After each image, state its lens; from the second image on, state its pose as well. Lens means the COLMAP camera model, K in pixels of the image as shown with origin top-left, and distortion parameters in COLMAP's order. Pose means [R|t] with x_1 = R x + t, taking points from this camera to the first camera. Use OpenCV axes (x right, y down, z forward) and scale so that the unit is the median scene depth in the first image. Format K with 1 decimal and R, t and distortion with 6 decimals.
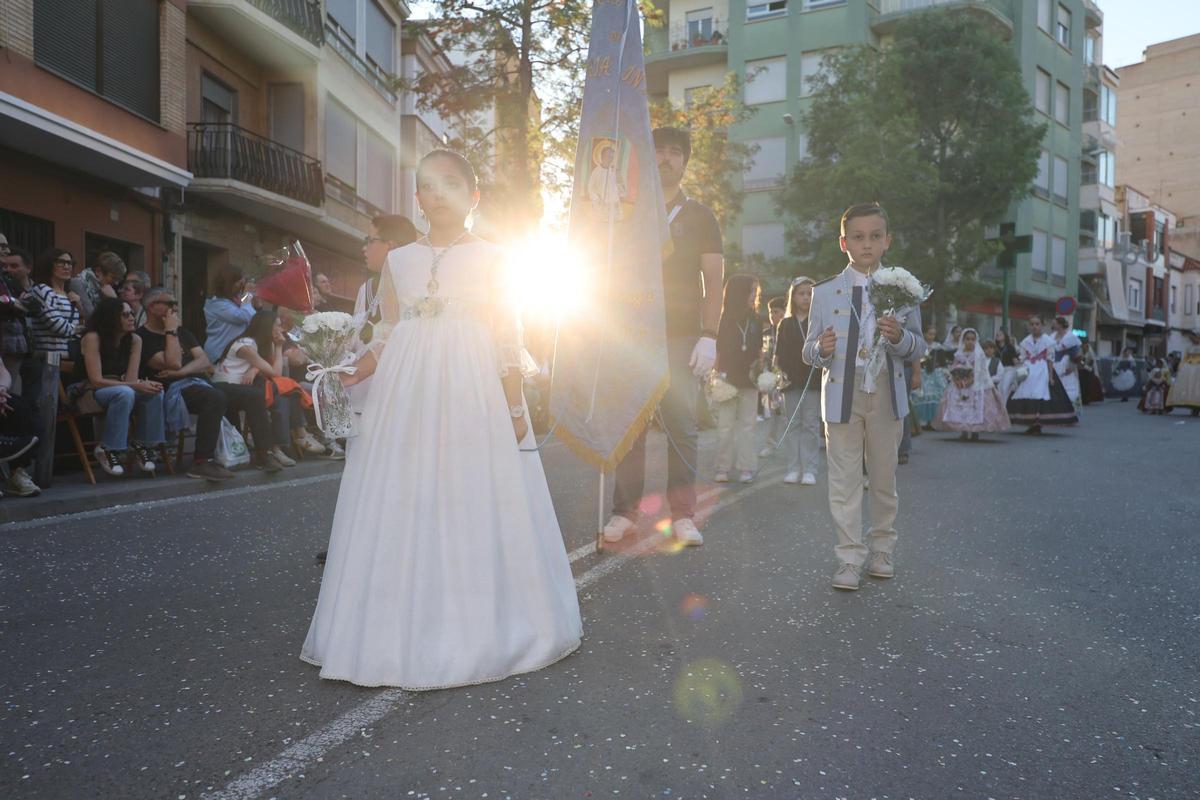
lens RADIAL K [[815.9, 0, 596.2], [0, 815.9, 398.7], [0, 0, 1]] dist [0.005408, -0.002453]
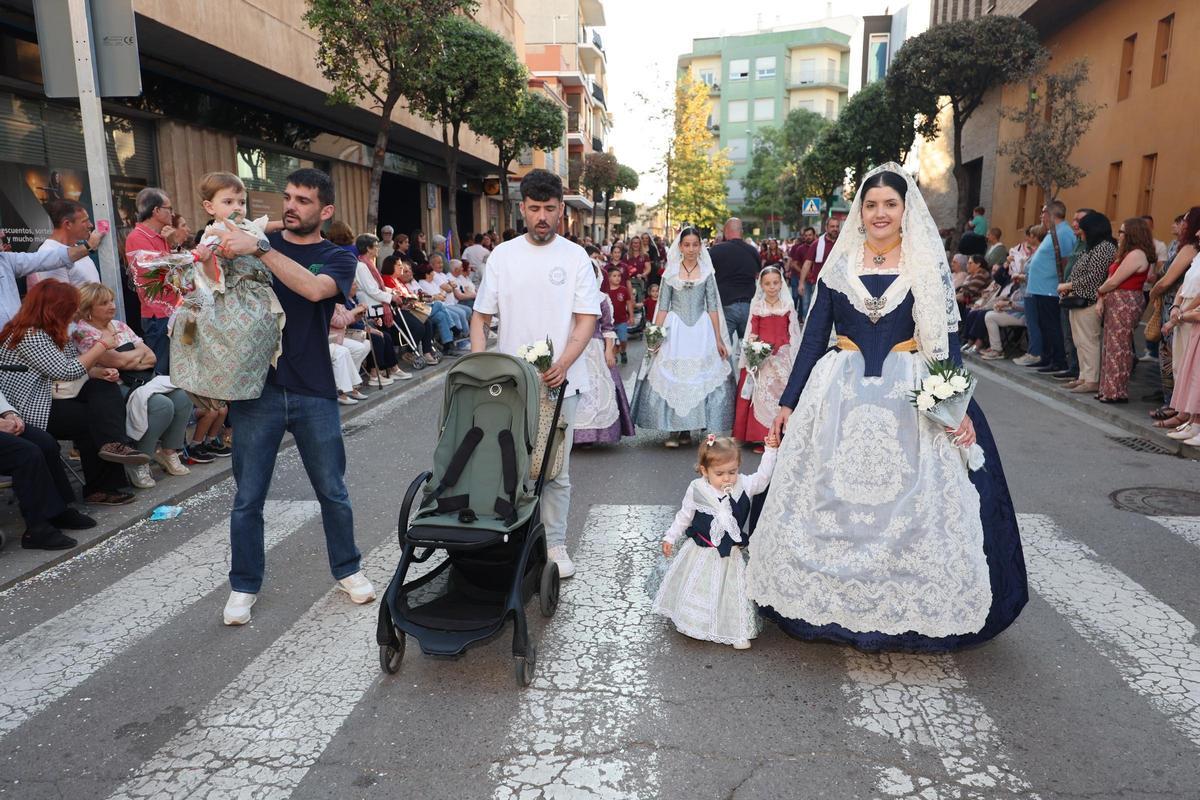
lens RADIAL K [[818.8, 0, 602.3], [0, 818.8, 404.0], [0, 0, 1]] dist [0.001019, 0.001323]
pose [[0.999043, -0.021592, 0.038028, -0.330614], [0.015038, 0.986199, 0.164878, 0.013207], [-0.041063, -0.164149, 0.985581, -1.643716]]
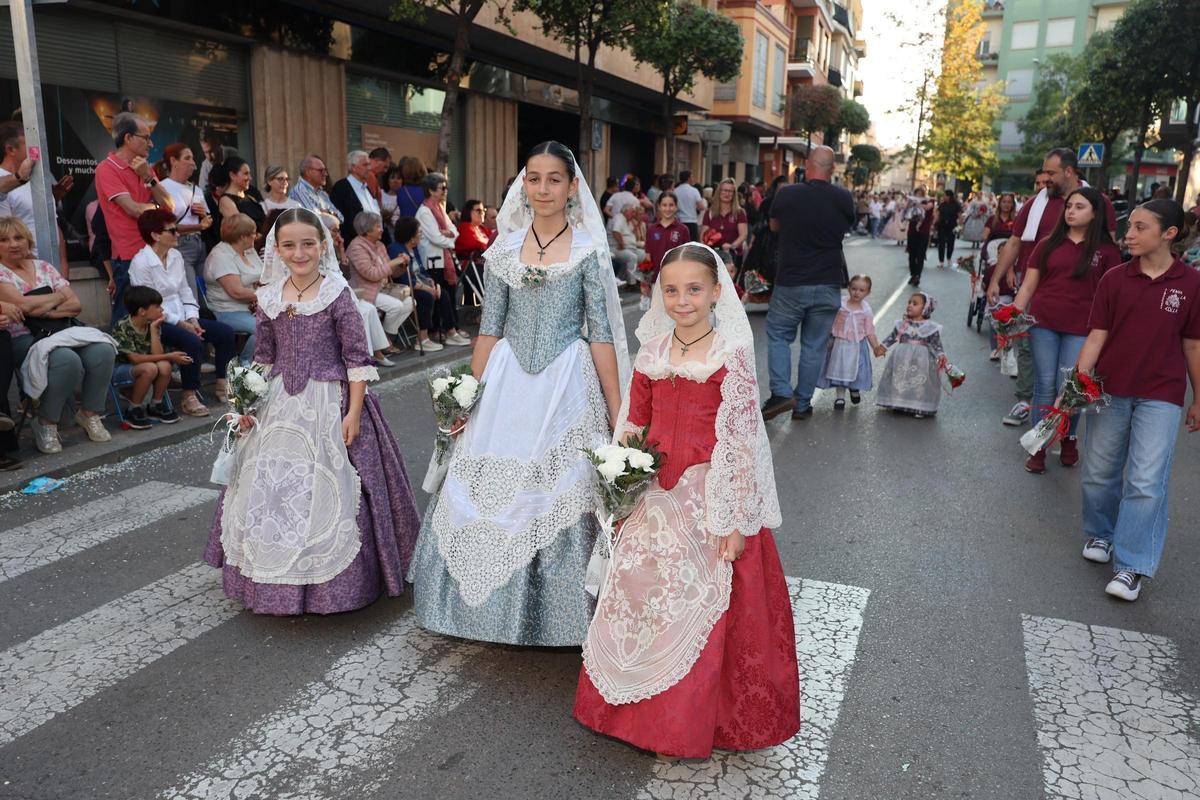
lens RADIAL K [[918.7, 0, 600.3], [0, 918.7, 403.2], [0, 0, 1]] dist [0.001050, -0.000241]
pose [[0.975102, 0.061050, -0.213187, -0.275032], [-0.018560, 0.980453, 0.195877, 0.013314], [0.220978, -0.187044, 0.957175, -1.603924]]
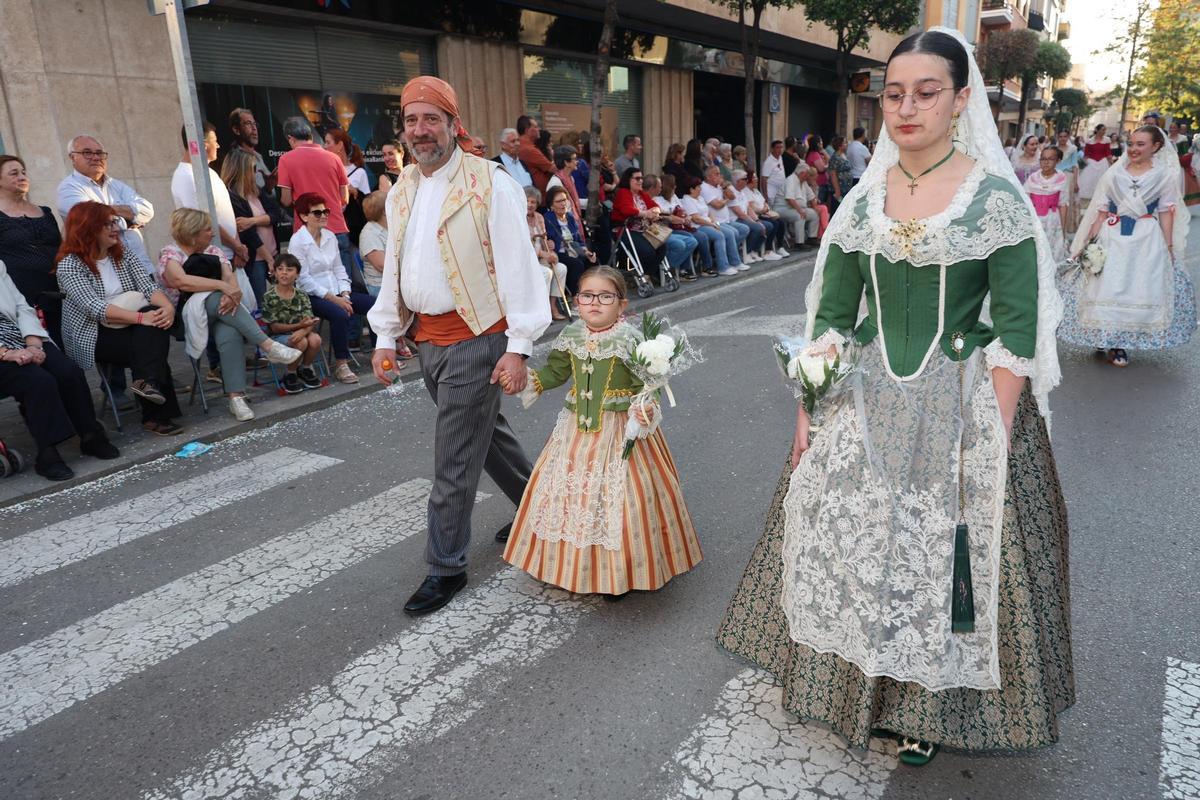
lens RADIAL K [[817.5, 0, 601.9], [0, 817.5, 401.4], [0, 0, 1]] dist [0.003652, -0.000642]
pose [[0.899276, 0.084049, -0.429230, -0.261907], [0.030987, 0.966654, 0.254204, 0.013442], [0.436283, -0.241900, 0.866684, -1.570138]]
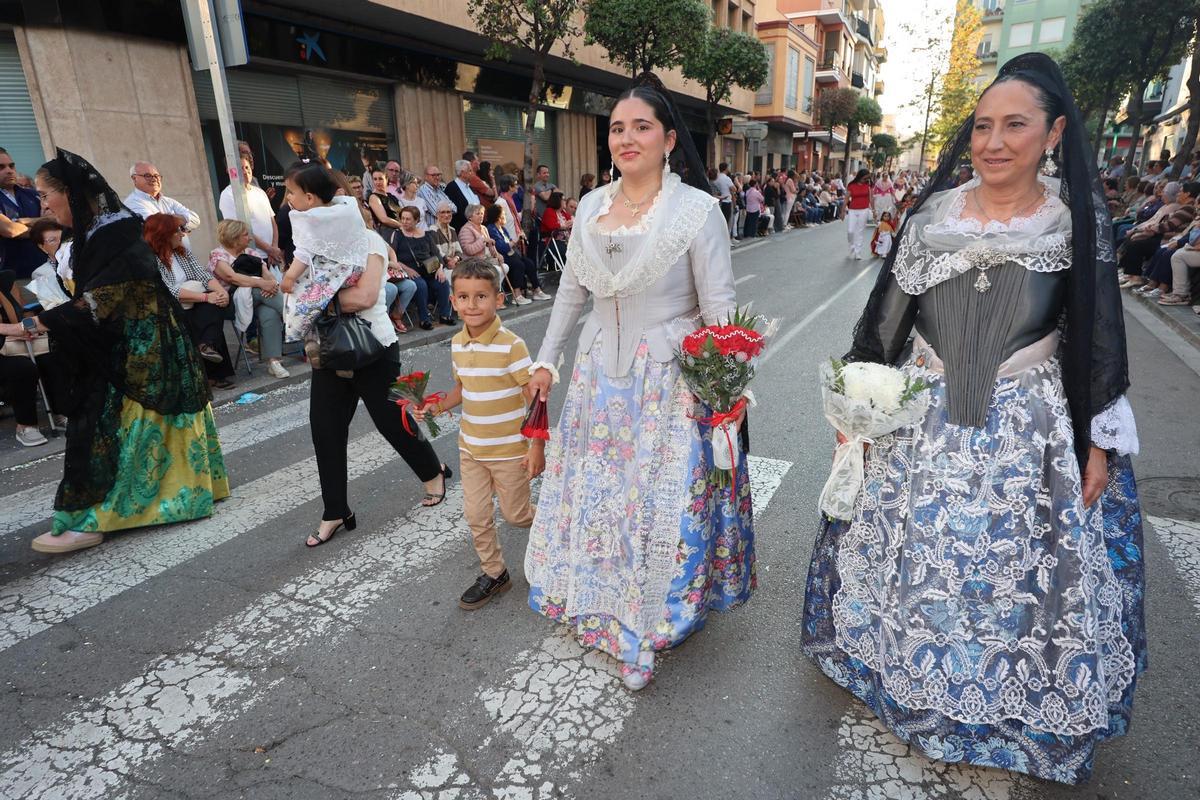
lens RADIAL K [[682.5, 0, 600.7], [0, 682.5, 405.8], [0, 0, 1]] dist [-0.001922, 0.000203]
pose [[0.945534, 0.070598, -0.317777, -0.255312], [0.022851, 0.959397, 0.281133, 0.014290], [0.324722, -0.273082, 0.905529, -1.608501]]
